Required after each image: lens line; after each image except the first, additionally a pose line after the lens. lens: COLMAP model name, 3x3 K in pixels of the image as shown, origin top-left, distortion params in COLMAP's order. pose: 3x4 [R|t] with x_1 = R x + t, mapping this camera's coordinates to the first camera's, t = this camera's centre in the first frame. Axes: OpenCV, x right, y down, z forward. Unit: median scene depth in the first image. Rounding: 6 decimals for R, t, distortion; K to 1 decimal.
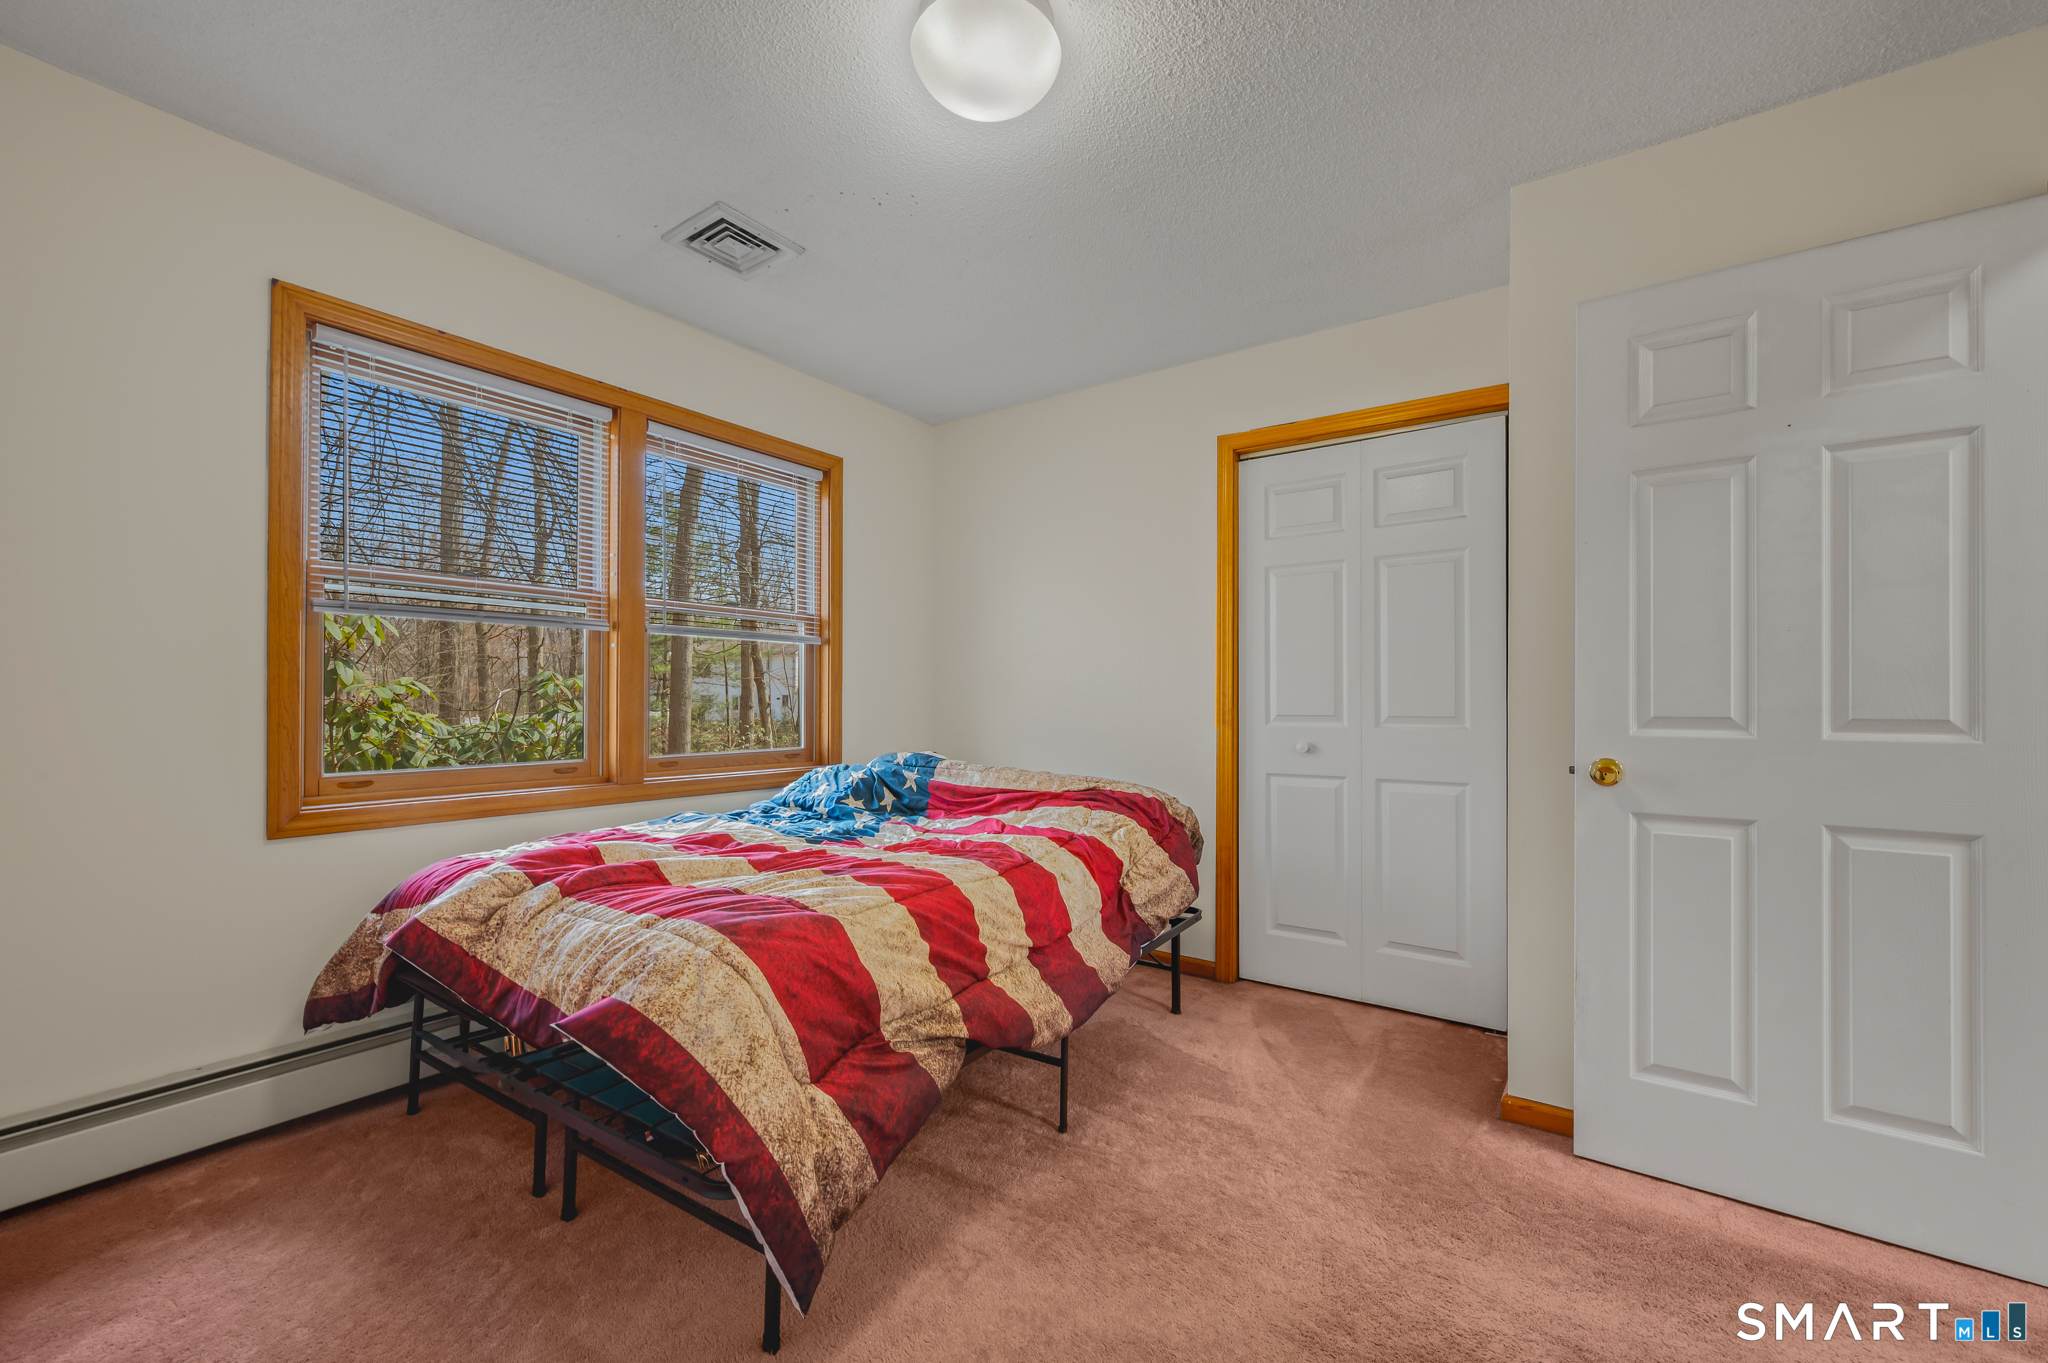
lens RADIAL K [[833.5, 0, 1024.0], [0, 833.5, 708.3], [0, 0, 1]] dist [-0.000580, -0.000157]
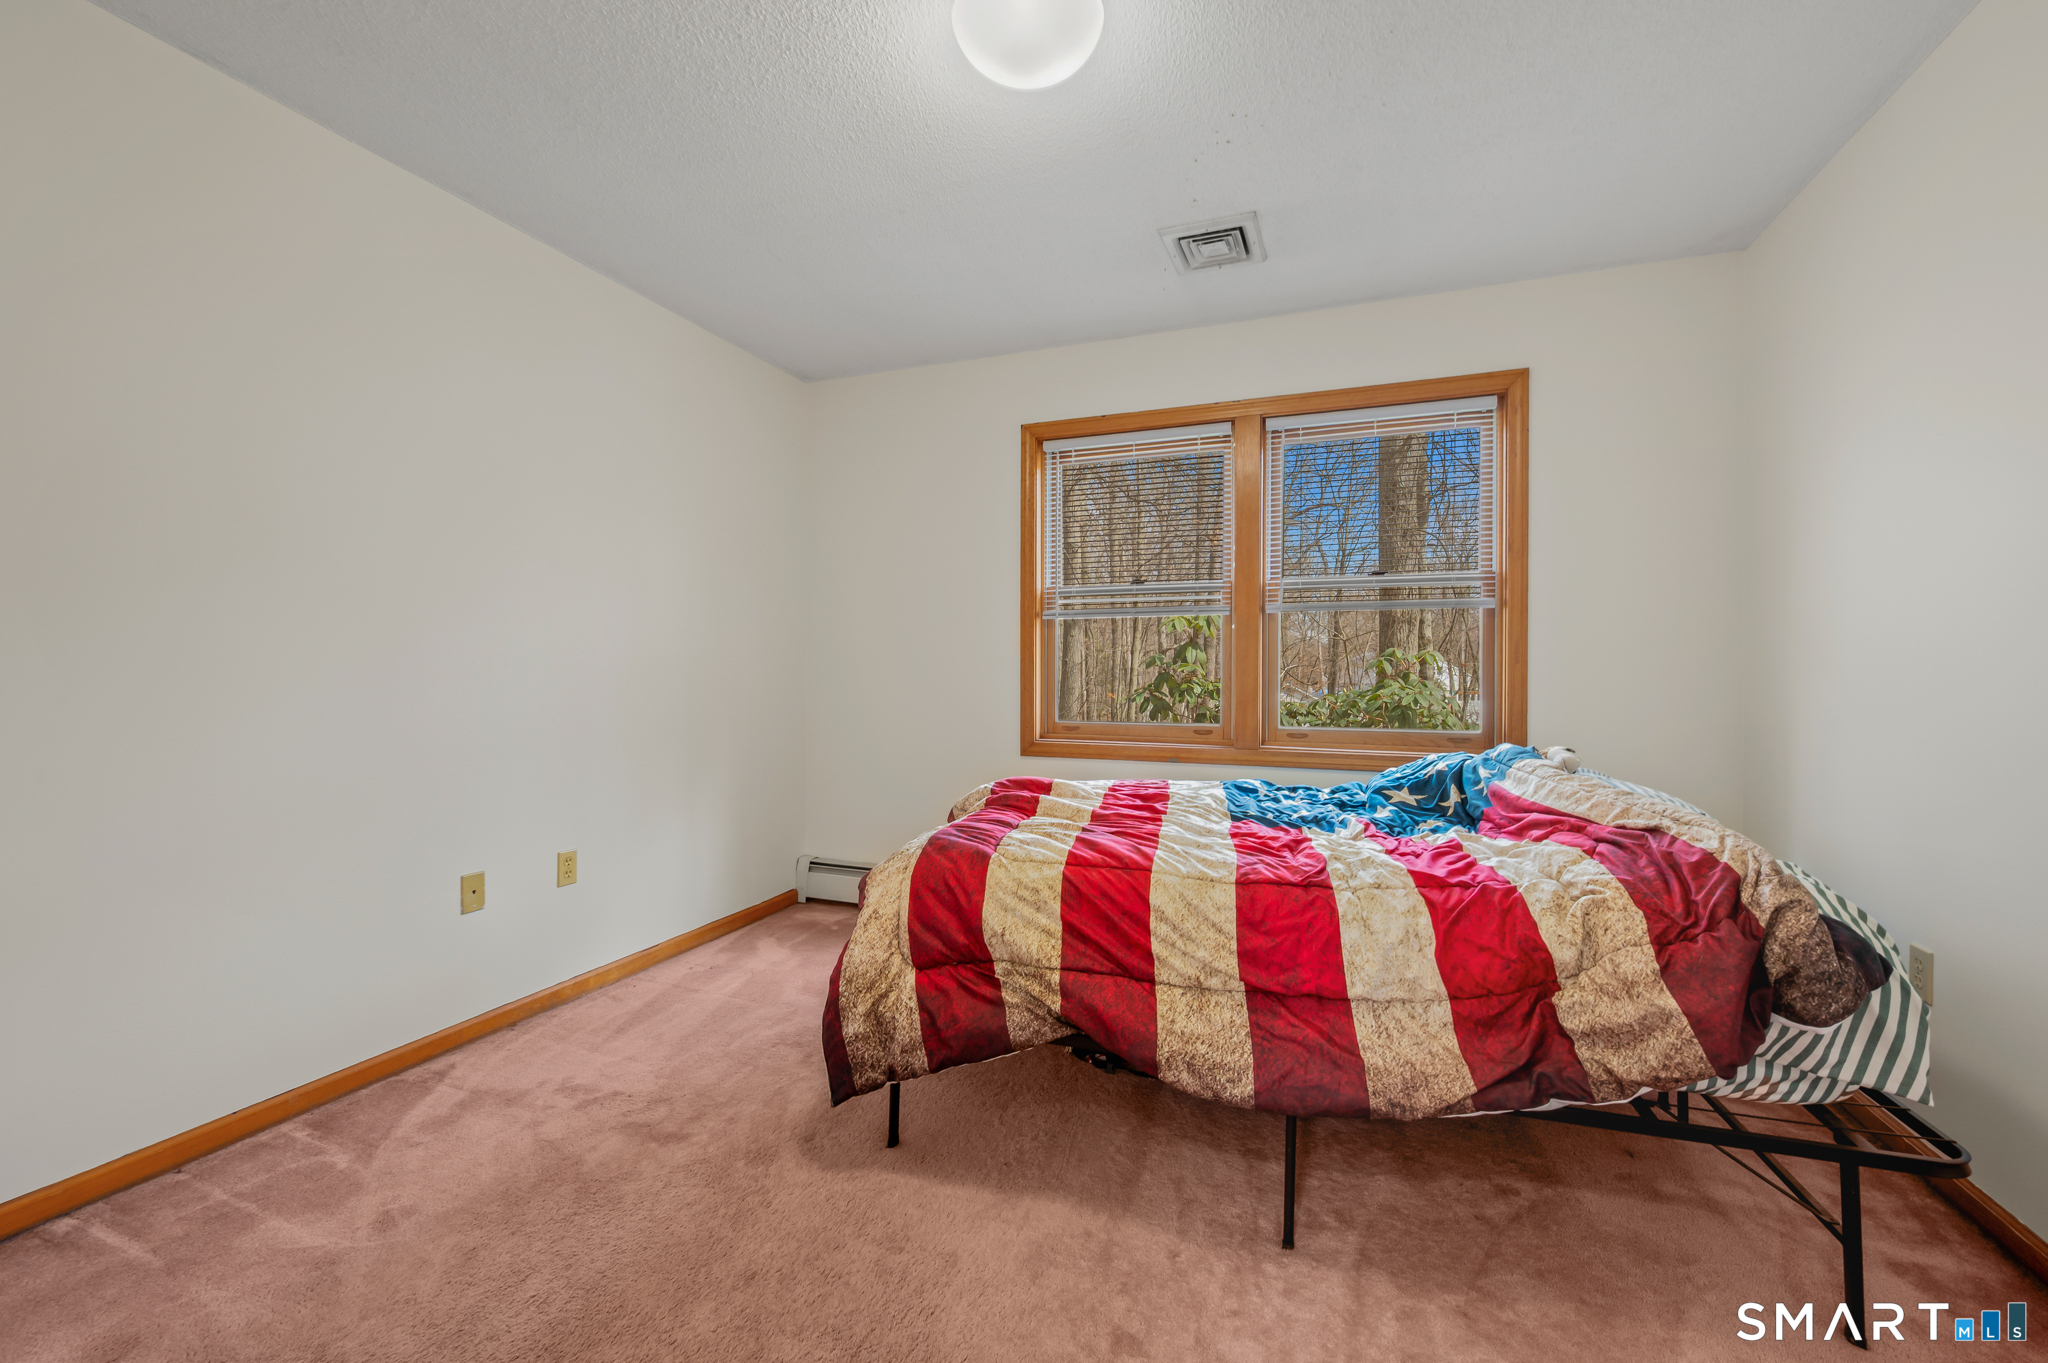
lens RADIAL K [[826.6, 0, 1015.9], [0, 826.6, 676.0], [0, 0, 1]] dist [0.000556, -0.000022]
pose [[0.240223, 0.004853, -0.970706, 0.707464], [-0.014639, 0.999892, 0.001376, -0.005655], [0.970607, 0.013879, 0.240268, 0.574341]]
